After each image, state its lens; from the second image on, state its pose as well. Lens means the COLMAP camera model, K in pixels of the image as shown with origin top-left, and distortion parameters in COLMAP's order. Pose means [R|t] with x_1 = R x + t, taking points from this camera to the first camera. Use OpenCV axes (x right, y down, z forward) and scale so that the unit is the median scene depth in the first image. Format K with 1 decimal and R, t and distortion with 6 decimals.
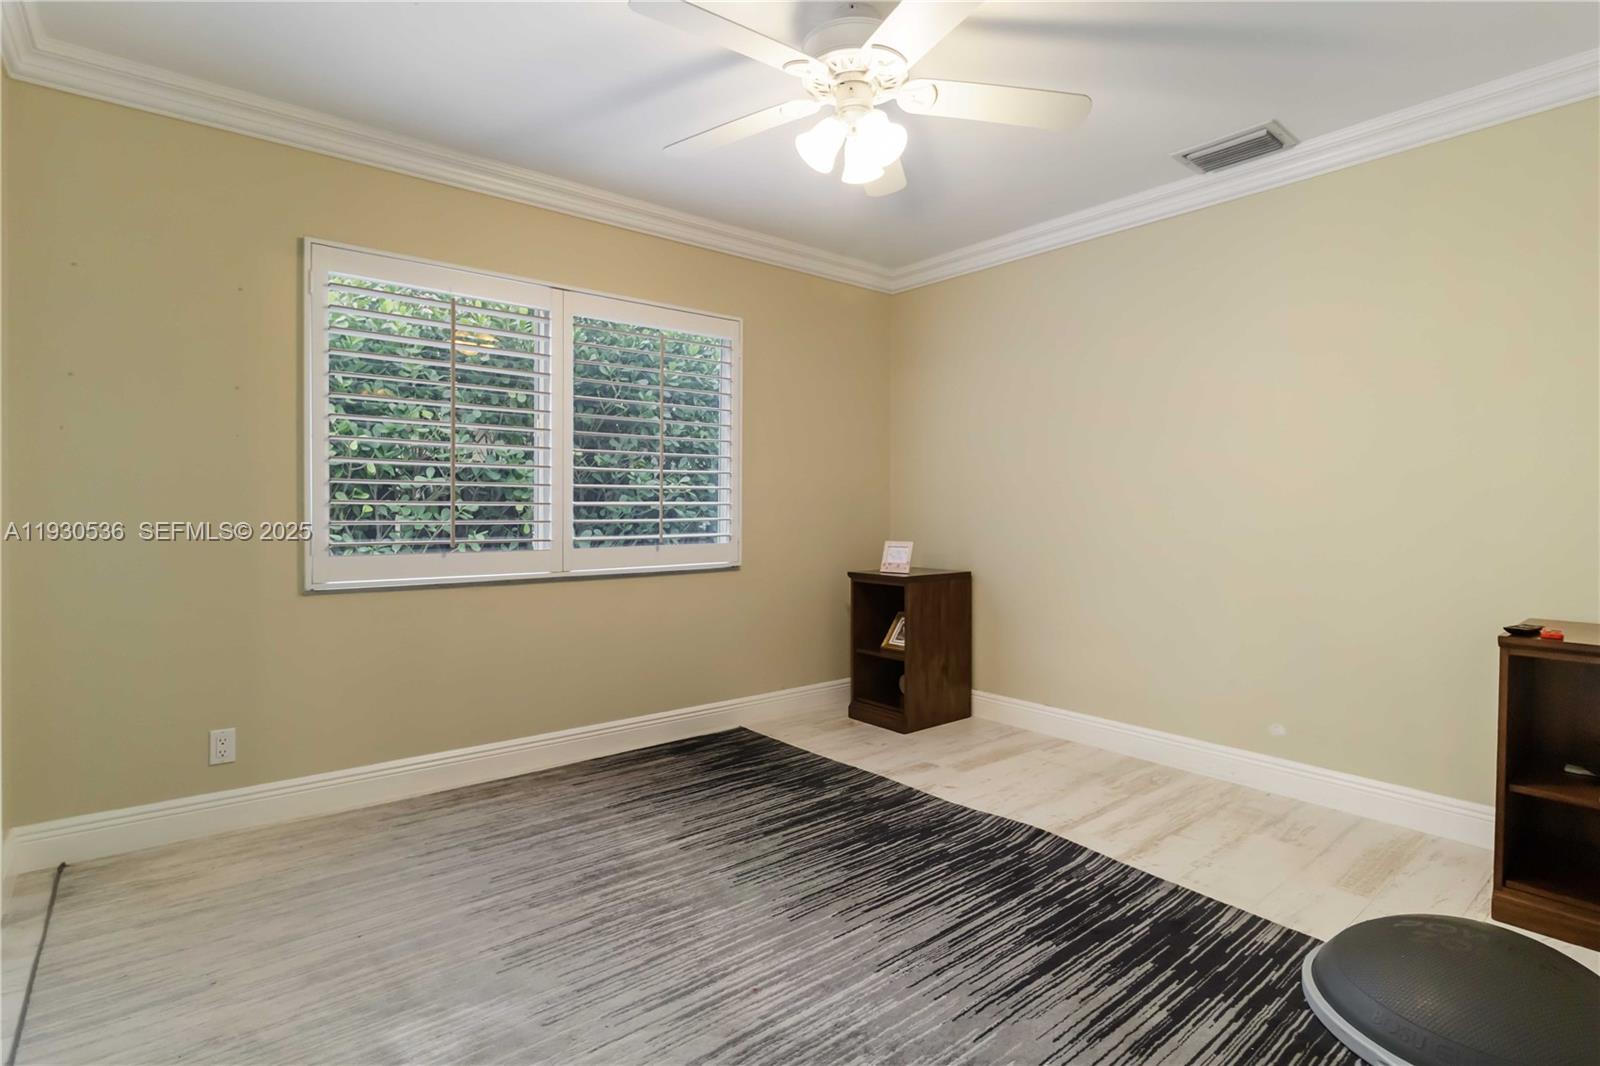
lens RADIAL K [[782.3, 0, 800.0], [0, 782.3, 533.0], [0, 0, 1]] dist [-0.000354, -0.000045]
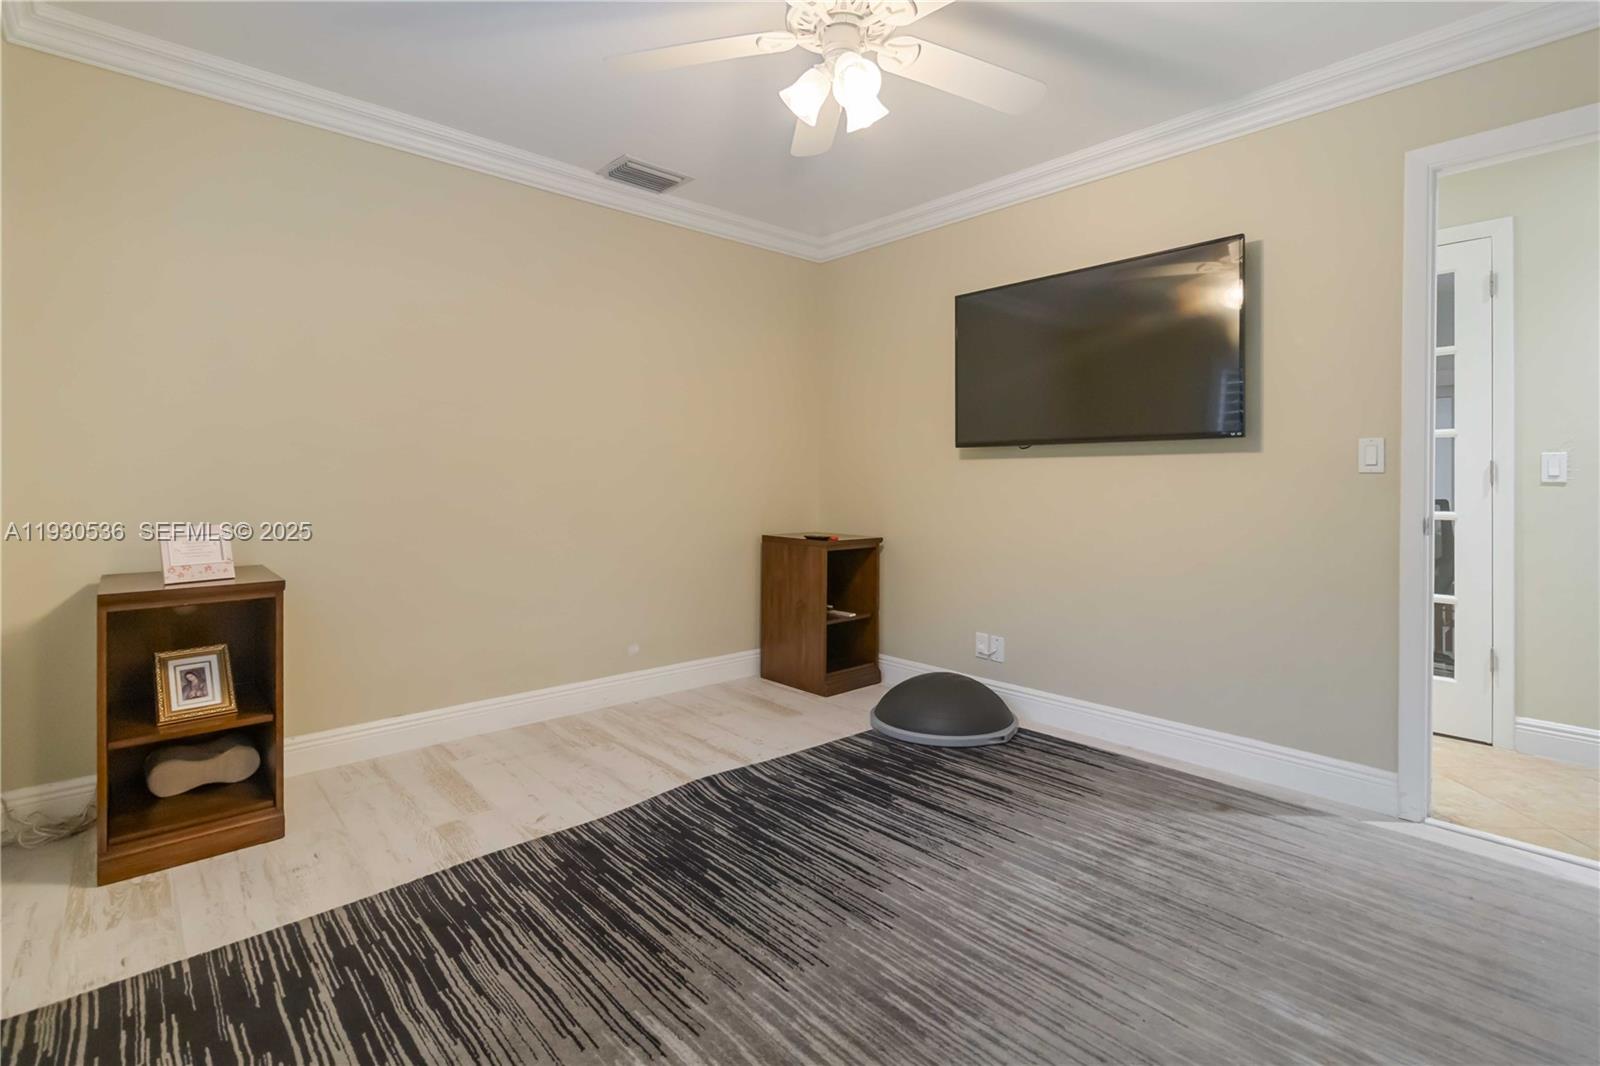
lens RADIAL K [[753.6, 0, 802.7], [0, 753.6, 479.0], [0, 0, 1]] dist [0.001970, 0.000023]
pose [[-0.053544, -0.004125, 0.998557, -0.741855], [0.027239, 0.999613, 0.005590, -0.028560], [-0.998194, 0.027499, -0.053411, 0.942586]]
